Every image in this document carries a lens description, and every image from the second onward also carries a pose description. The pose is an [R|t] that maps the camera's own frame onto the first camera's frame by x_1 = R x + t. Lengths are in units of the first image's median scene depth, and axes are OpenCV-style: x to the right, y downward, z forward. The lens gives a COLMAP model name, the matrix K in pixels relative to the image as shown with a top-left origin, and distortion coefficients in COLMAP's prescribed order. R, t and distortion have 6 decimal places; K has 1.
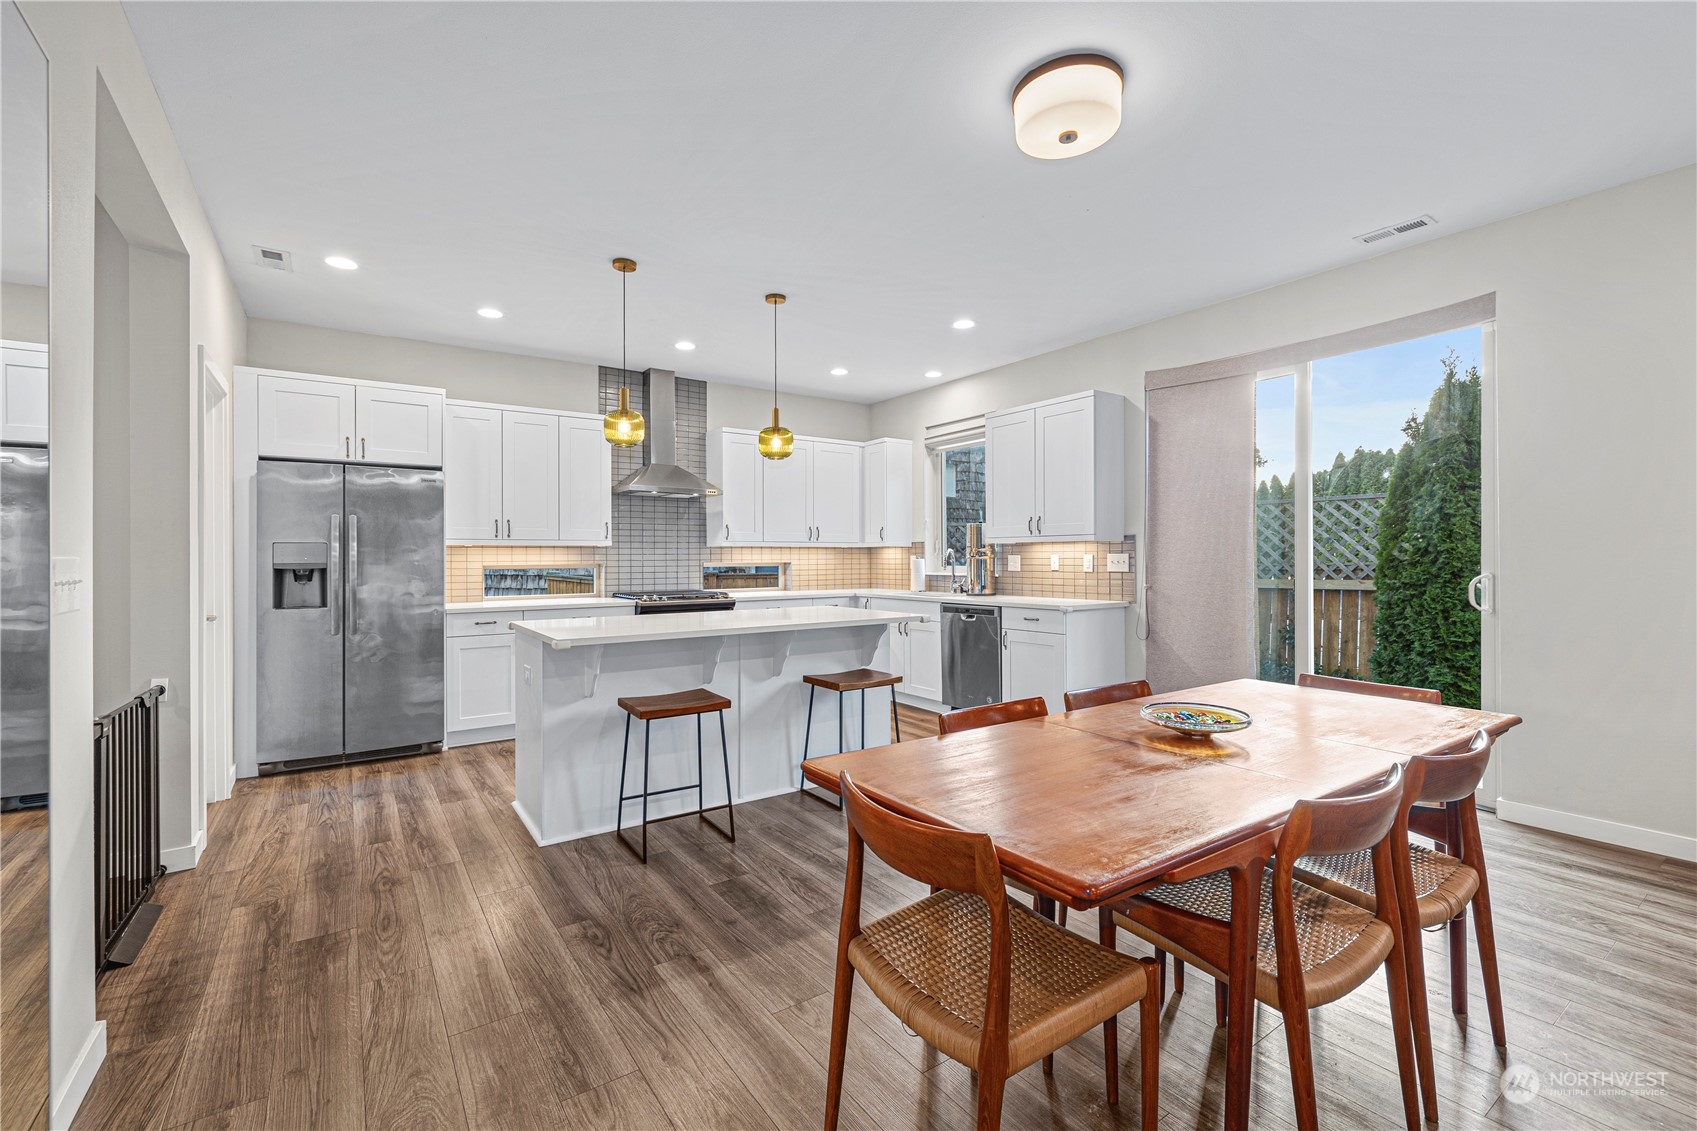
lens RADIAL K [[729.2, 0, 846.8], [0, 729.2, 550.7], [0, 0, 1]] dist [0.001839, -0.000898]
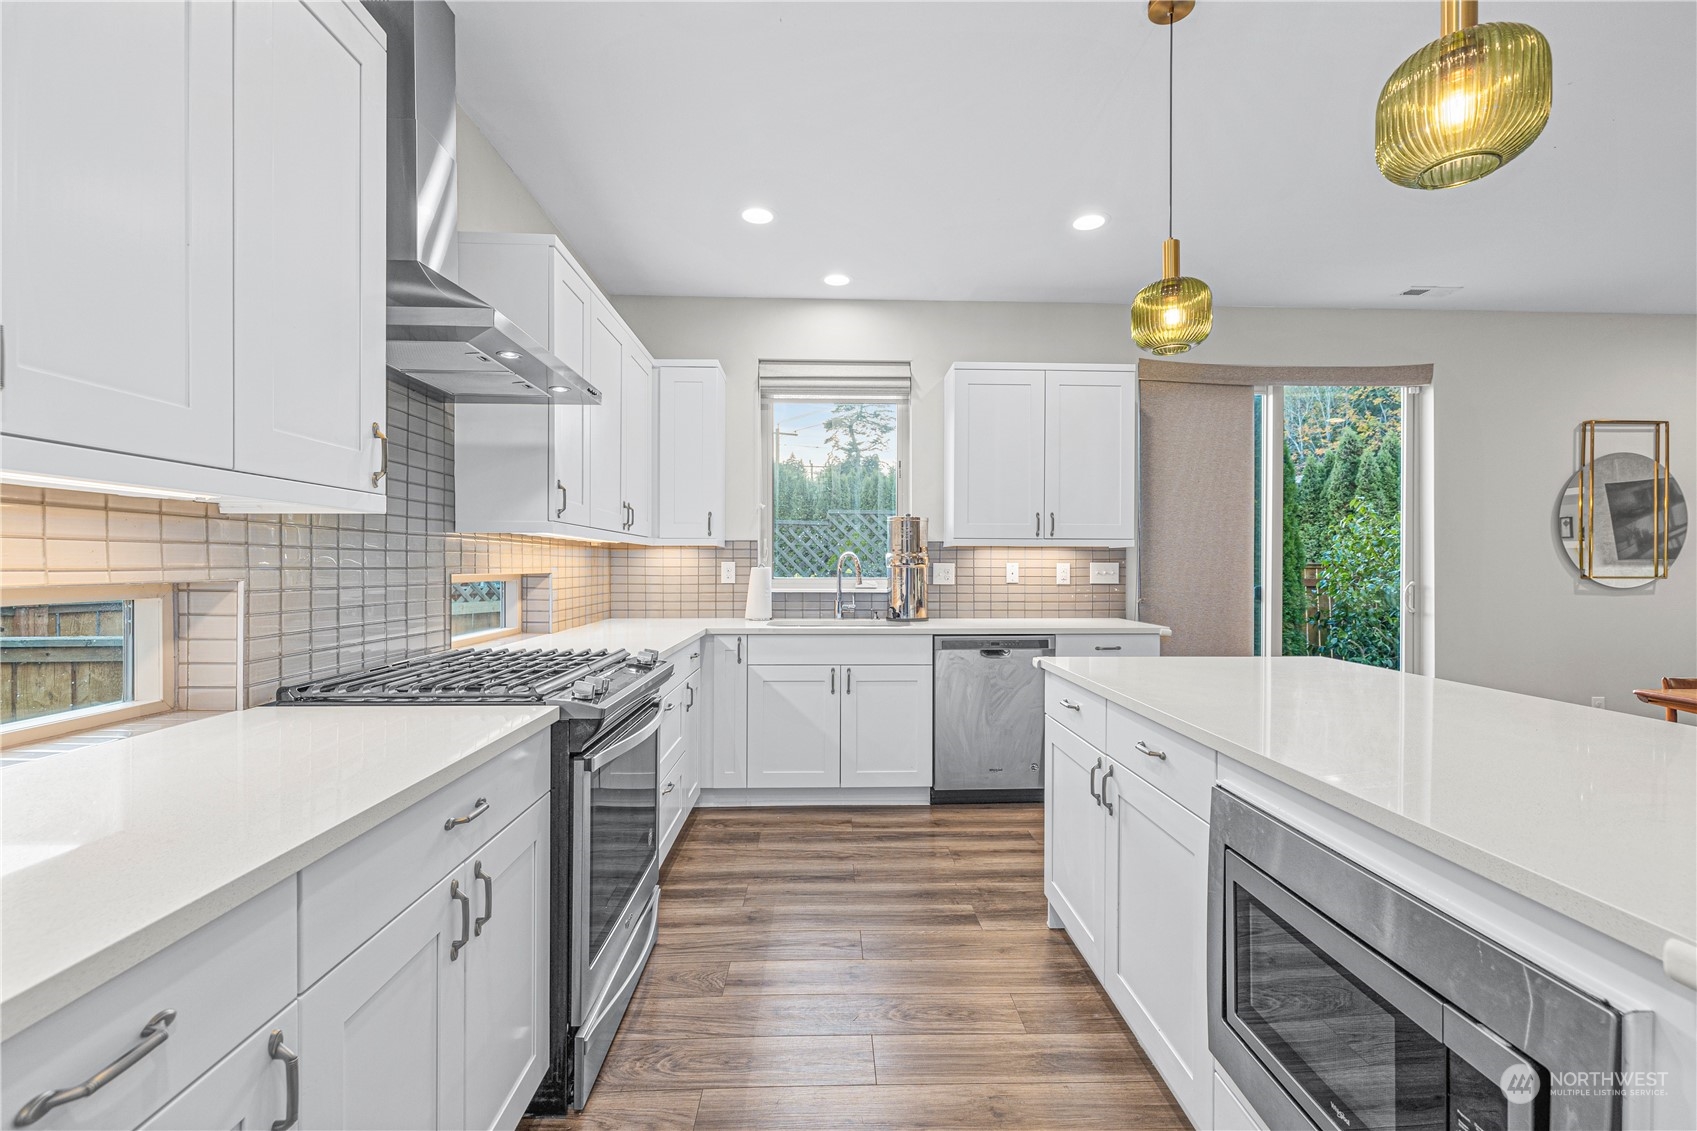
lens RADIAL K [[729.2, 0, 854.1], [0, 729.2, 566.9], [0, 0, 1]] dist [0.001839, -0.000898]
pose [[0.534647, 0.004837, 0.845061, -0.519710], [-0.013976, 0.999897, 0.003119, 0.010583], [-0.844960, -0.013478, 0.534660, 0.807173]]
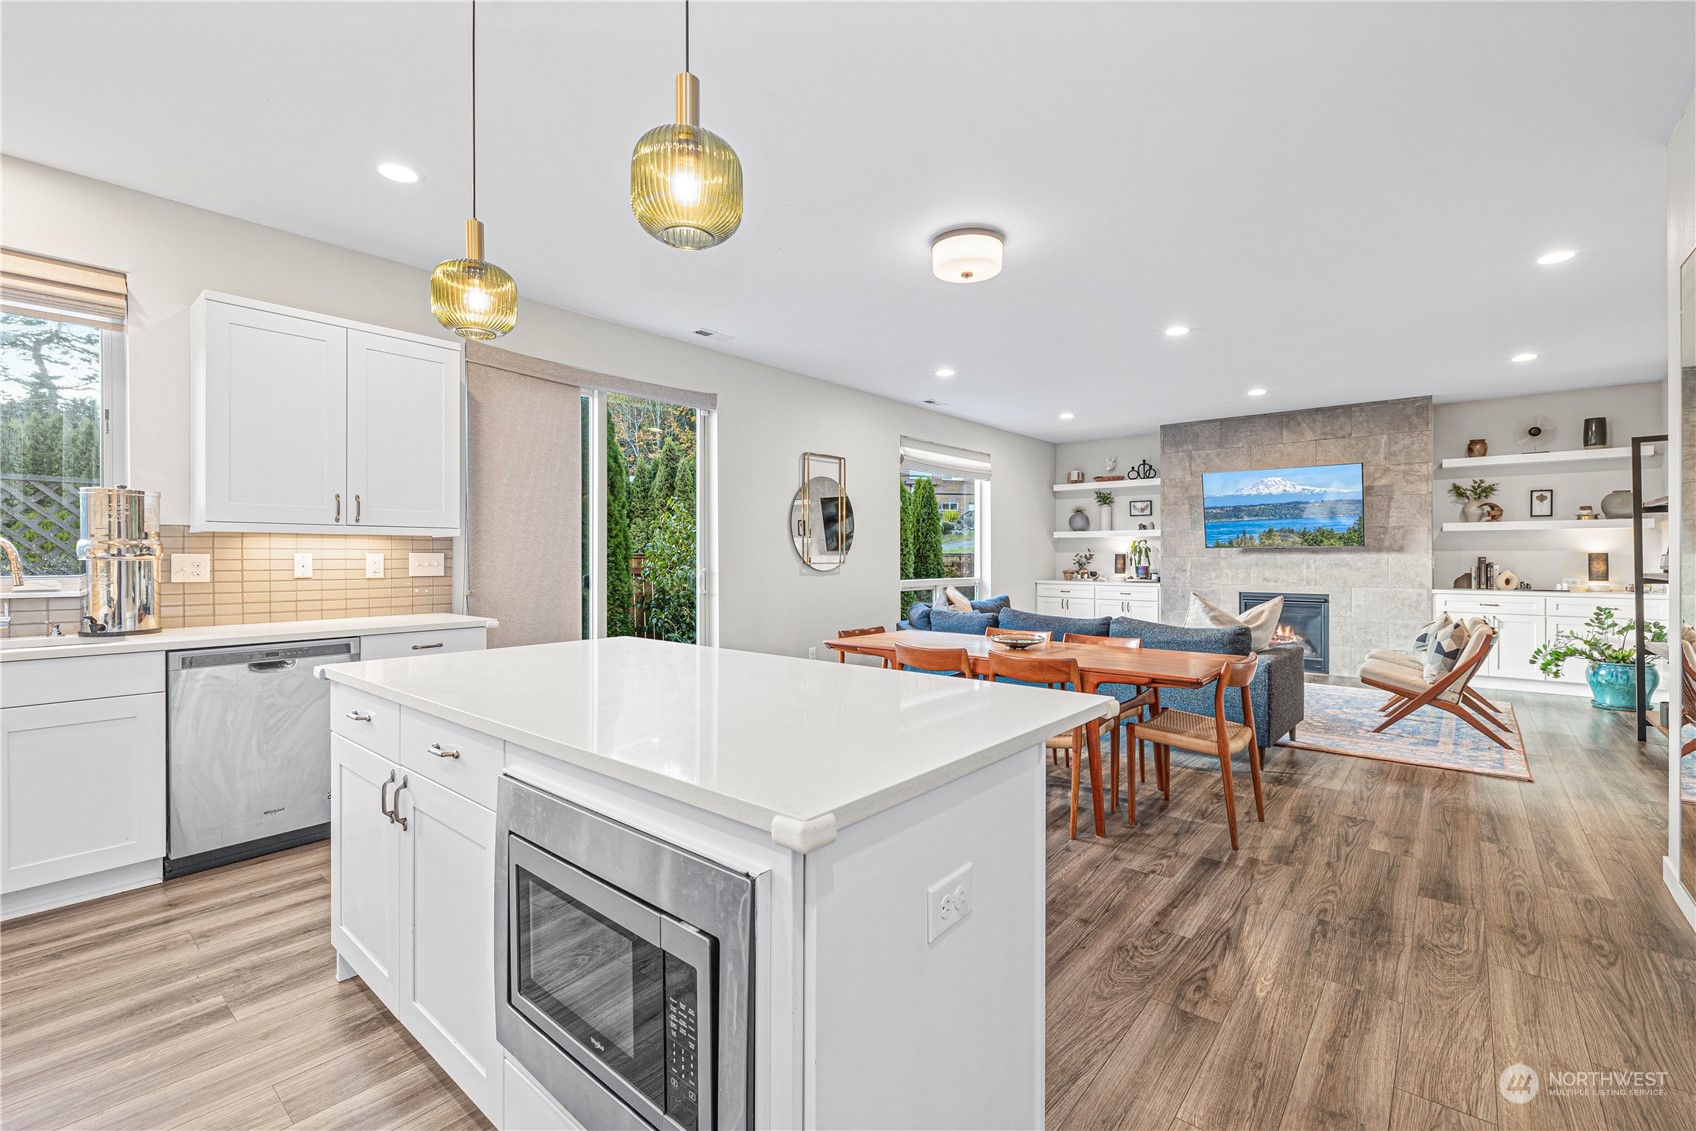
lens RADIAL K [[728.8, 0, 852.9], [0, 728.8, 557.4], [0, 0, 1]] dist [0.001839, -0.000898]
pose [[-0.266962, 0.004096, 0.963698, -0.516447], [-0.007361, 0.999953, -0.006290, 0.010321], [-0.963679, -0.008773, -0.266919, 0.784221]]
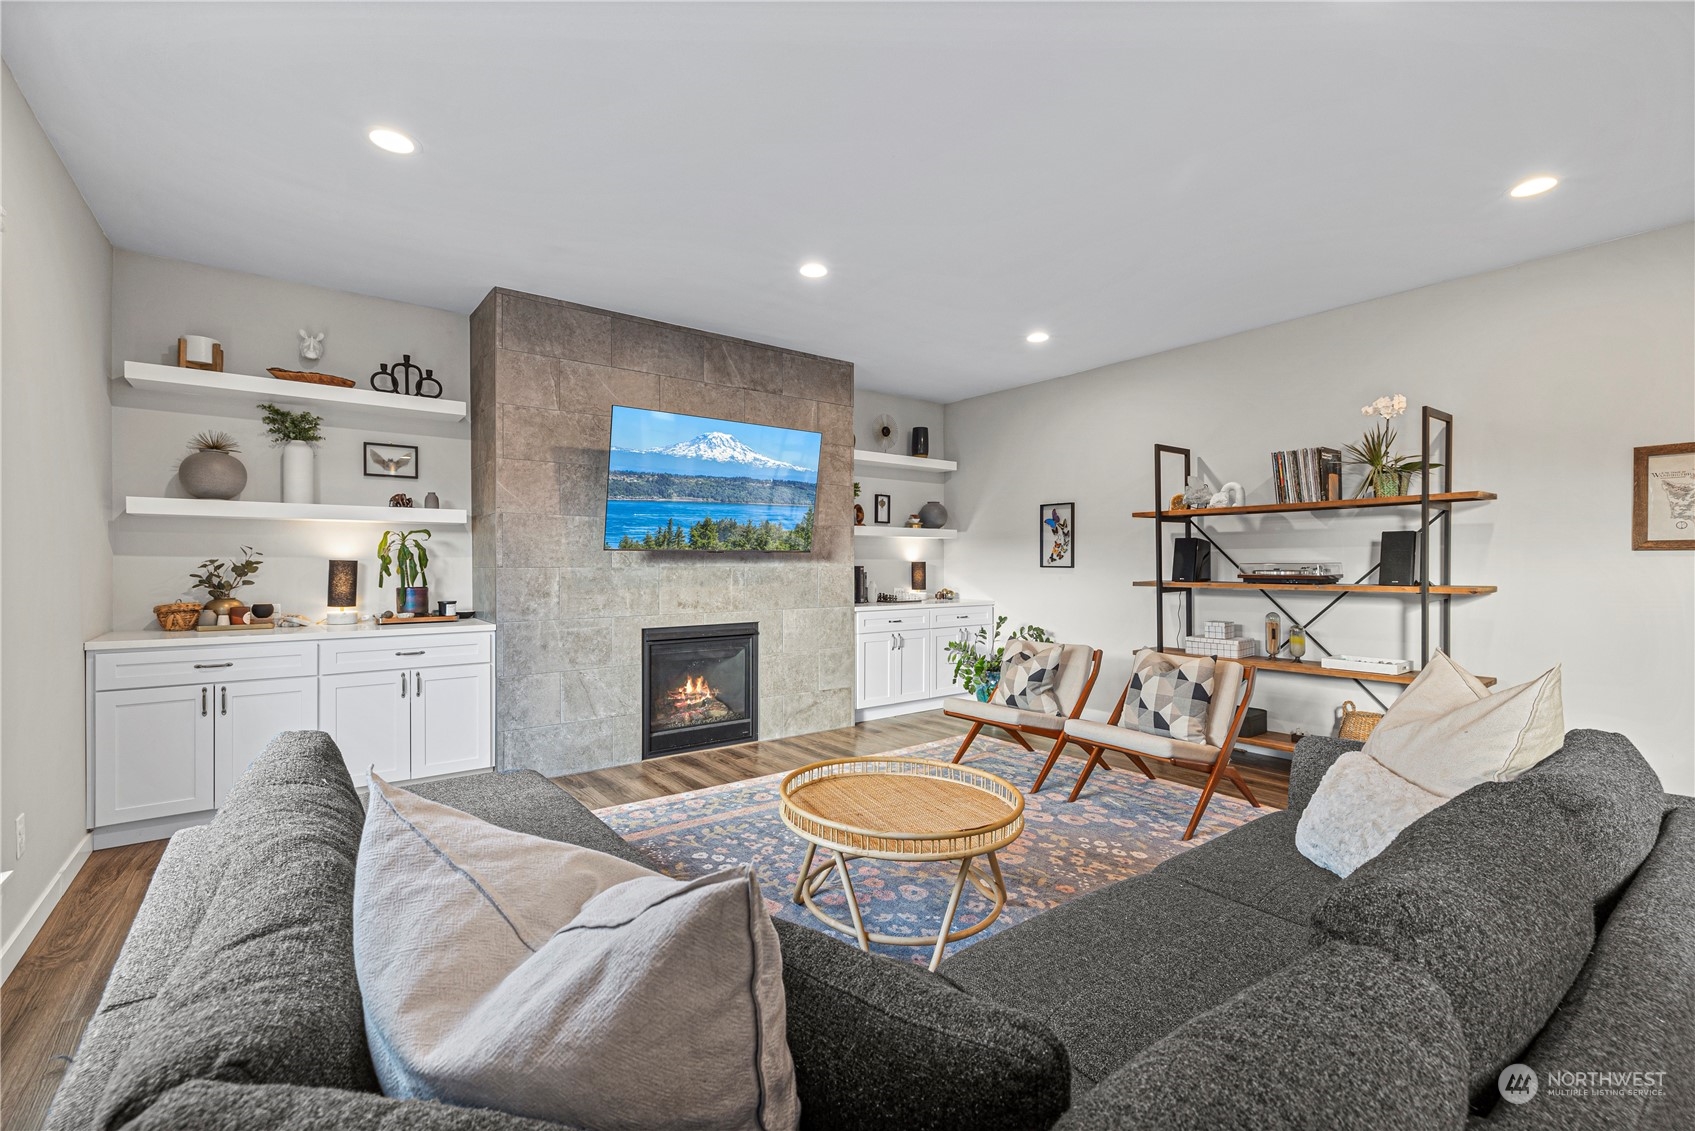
lens RADIAL K [[728.4, 0, 858.6], [0, 728.4, 562.6], [0, 0, 1]] dist [0.001839, -0.000898]
pose [[-0.998166, 0.006091, -0.060222, 0.607218], [0.006773, 0.999915, -0.011124, -0.000593], [0.060149, -0.011511, -0.998123, 0.448854]]
